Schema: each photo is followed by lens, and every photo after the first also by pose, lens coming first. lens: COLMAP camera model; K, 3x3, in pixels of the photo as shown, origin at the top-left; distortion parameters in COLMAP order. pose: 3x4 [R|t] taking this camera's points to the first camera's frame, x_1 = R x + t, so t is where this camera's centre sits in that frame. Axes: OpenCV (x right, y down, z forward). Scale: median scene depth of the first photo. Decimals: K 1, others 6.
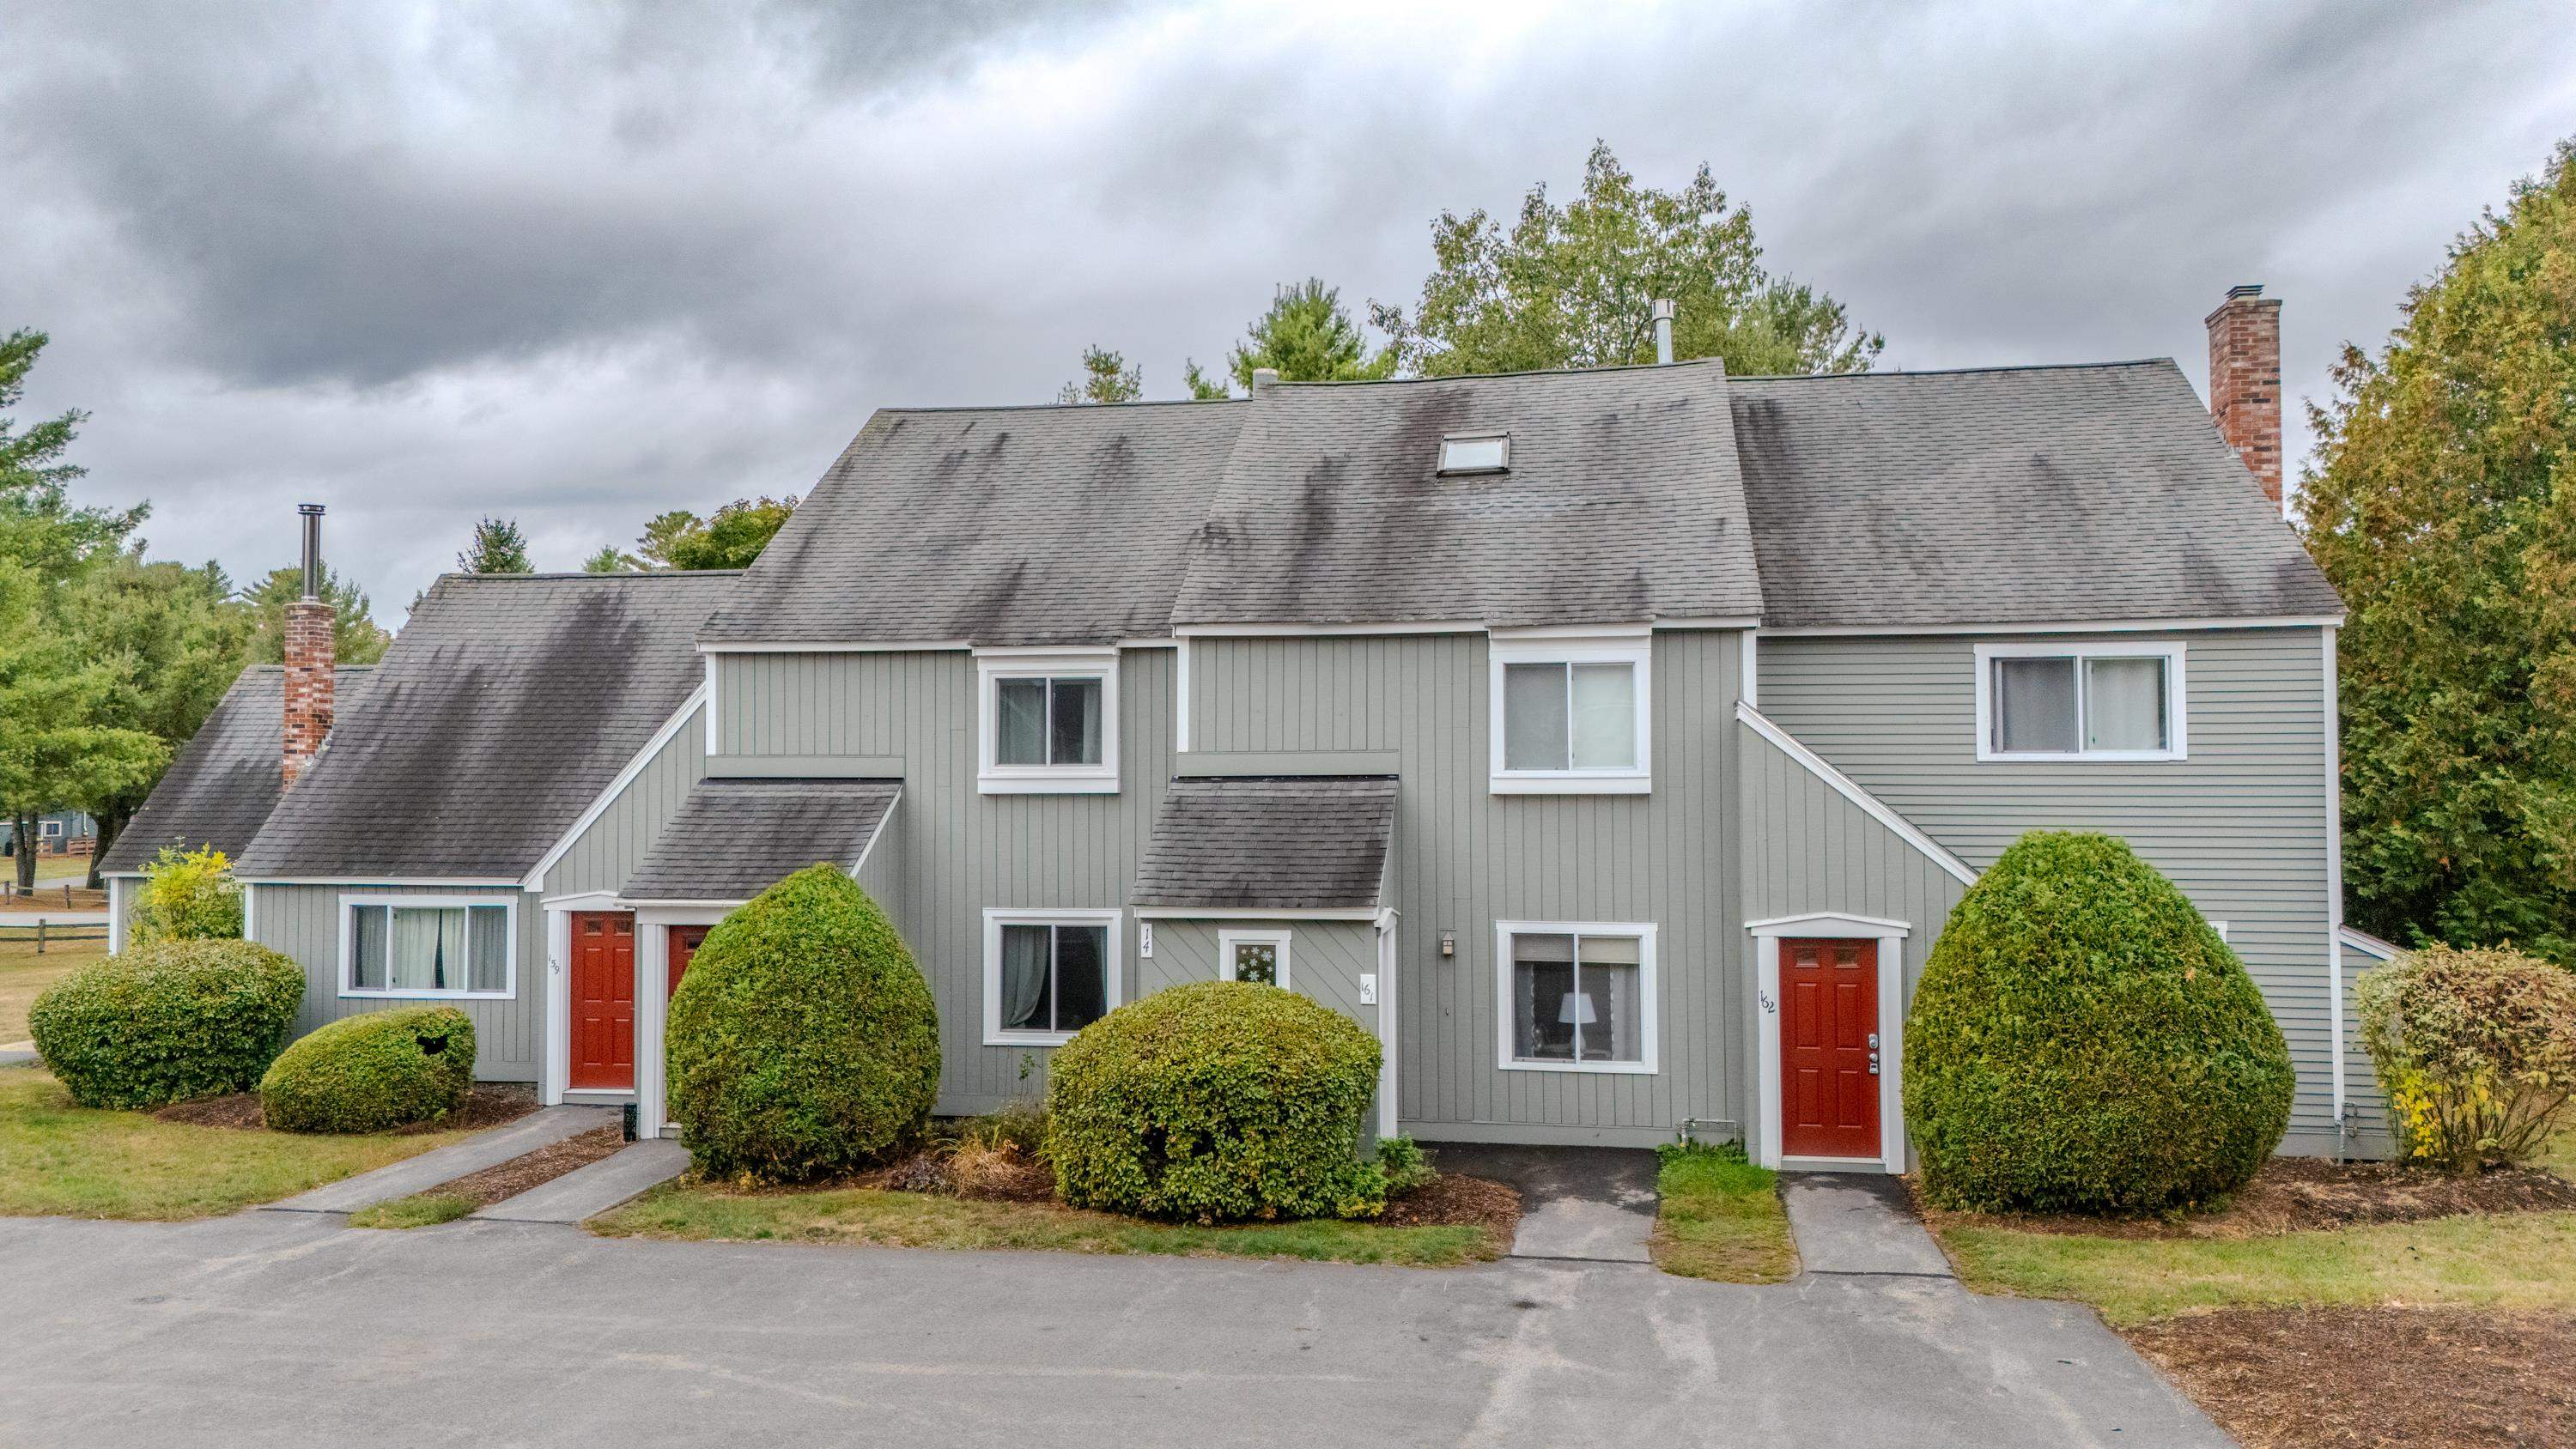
lens RADIAL K [[1884.3, 0, 1288.0], [0, 1884.3, 724.5], [0, 0, 1]] dist [0.102580, -0.153951]
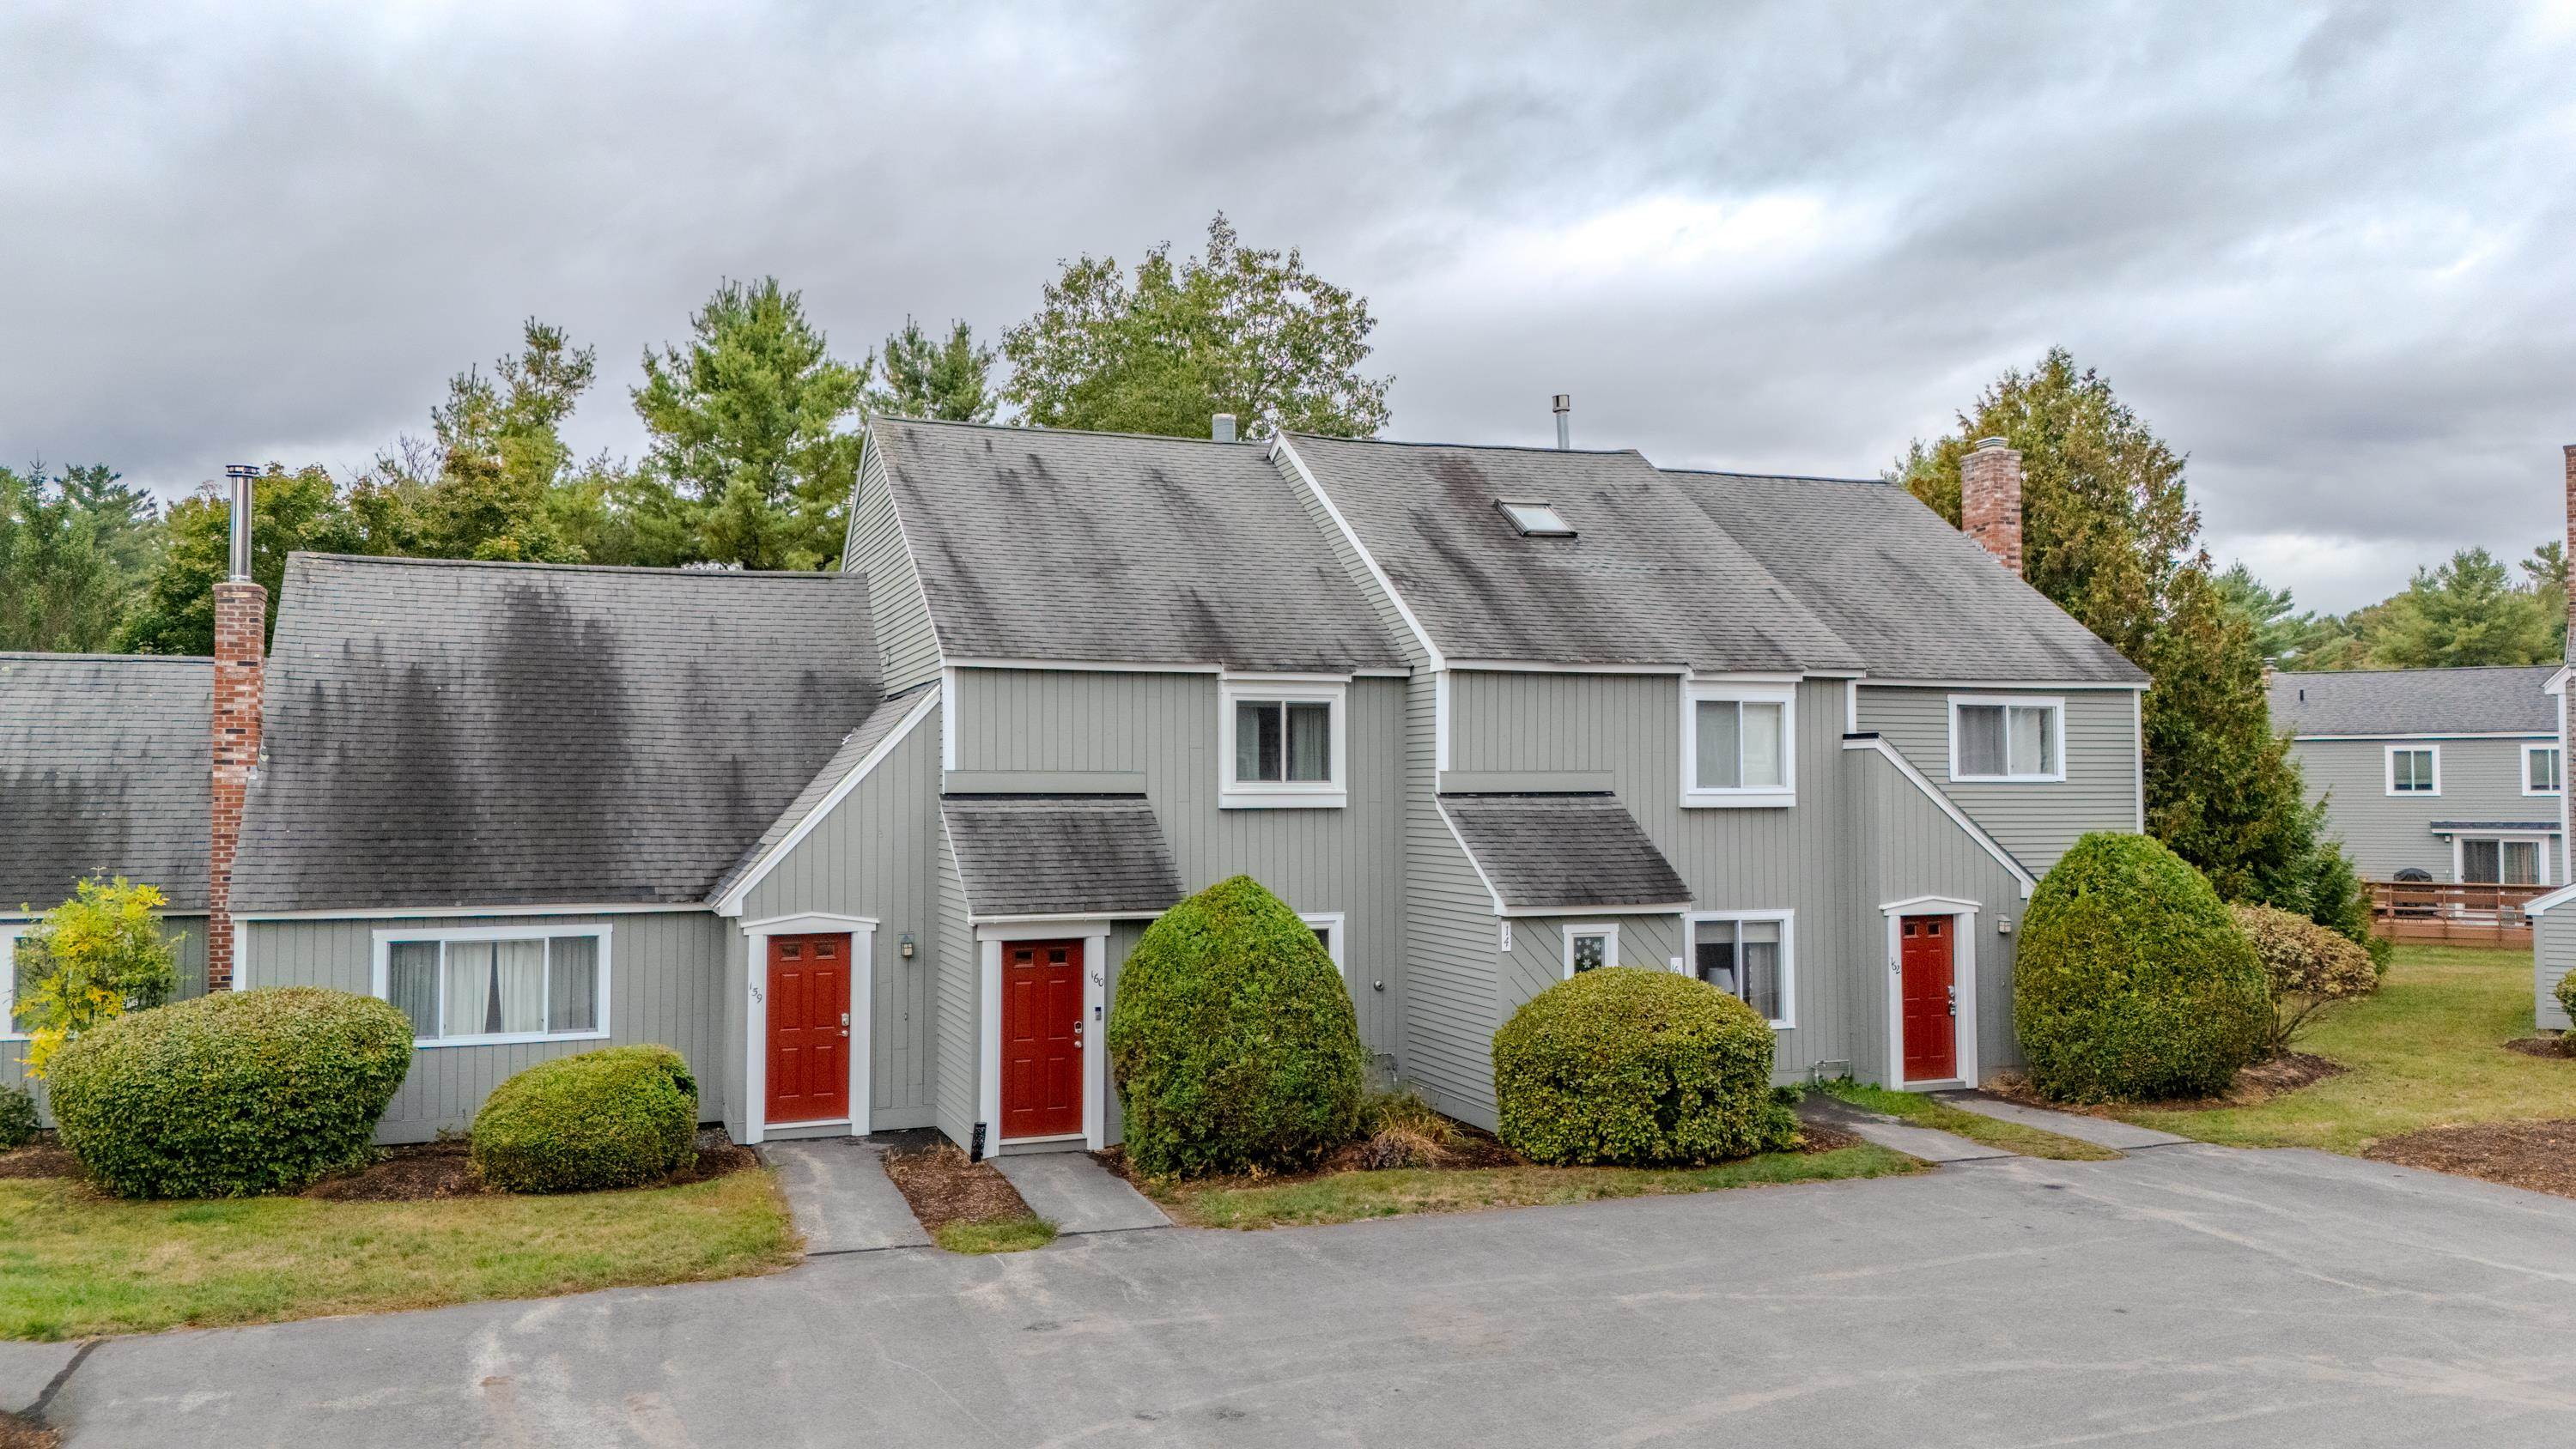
lens RADIAL K [[1884.3, 0, 1288.0], [0, 1884.3, 724.5], [0, 0, 1]] dist [0.102580, -0.153951]
pose [[0.867187, 0.017828, 0.497663, -0.715609], [-0.014565, 0.999839, -0.010438, -0.000157], [-0.497769, 0.001803, 0.867308, 0.066846]]
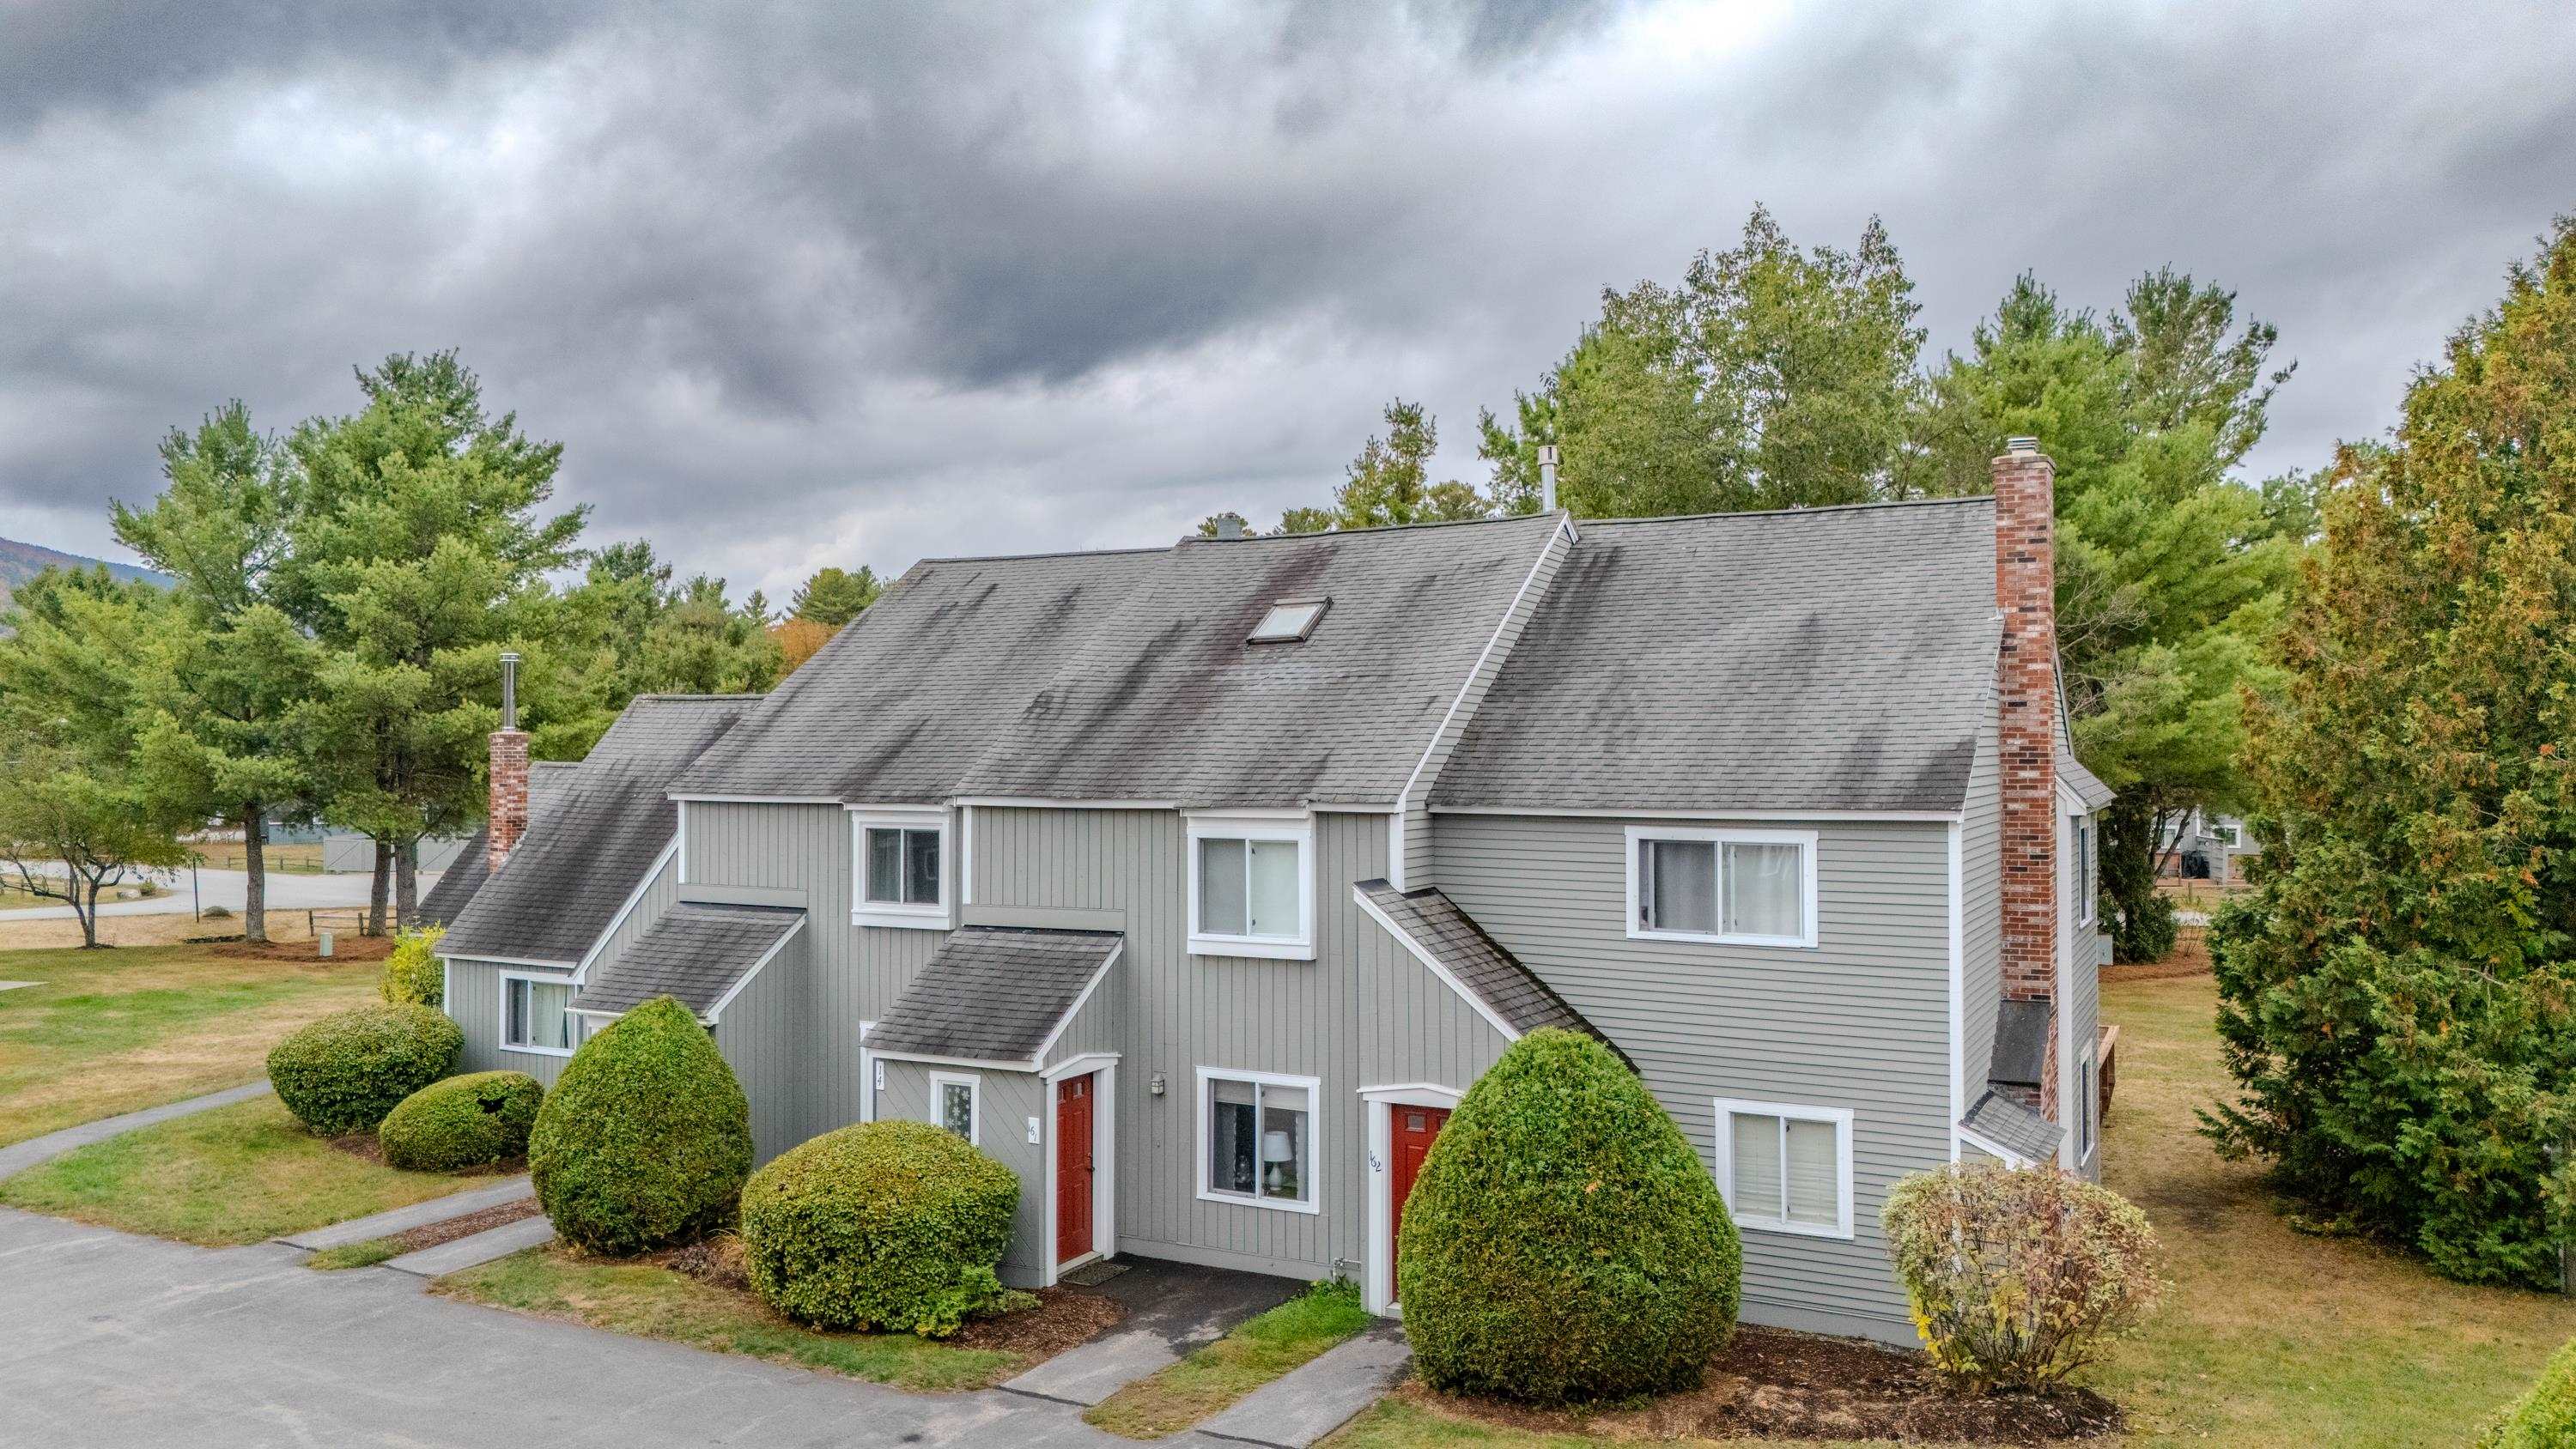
lens RADIAL K [[1884.3, 0, 1288.0], [0, 1884.3, 724.5], [0, 0, 1]] dist [0.102580, -0.153951]
pose [[0.947915, -0.001247, -0.318522, 0.517381], [0.007891, 0.999777, 0.019570, -0.120413], [0.318427, -0.021065, 0.947713, -0.046870]]
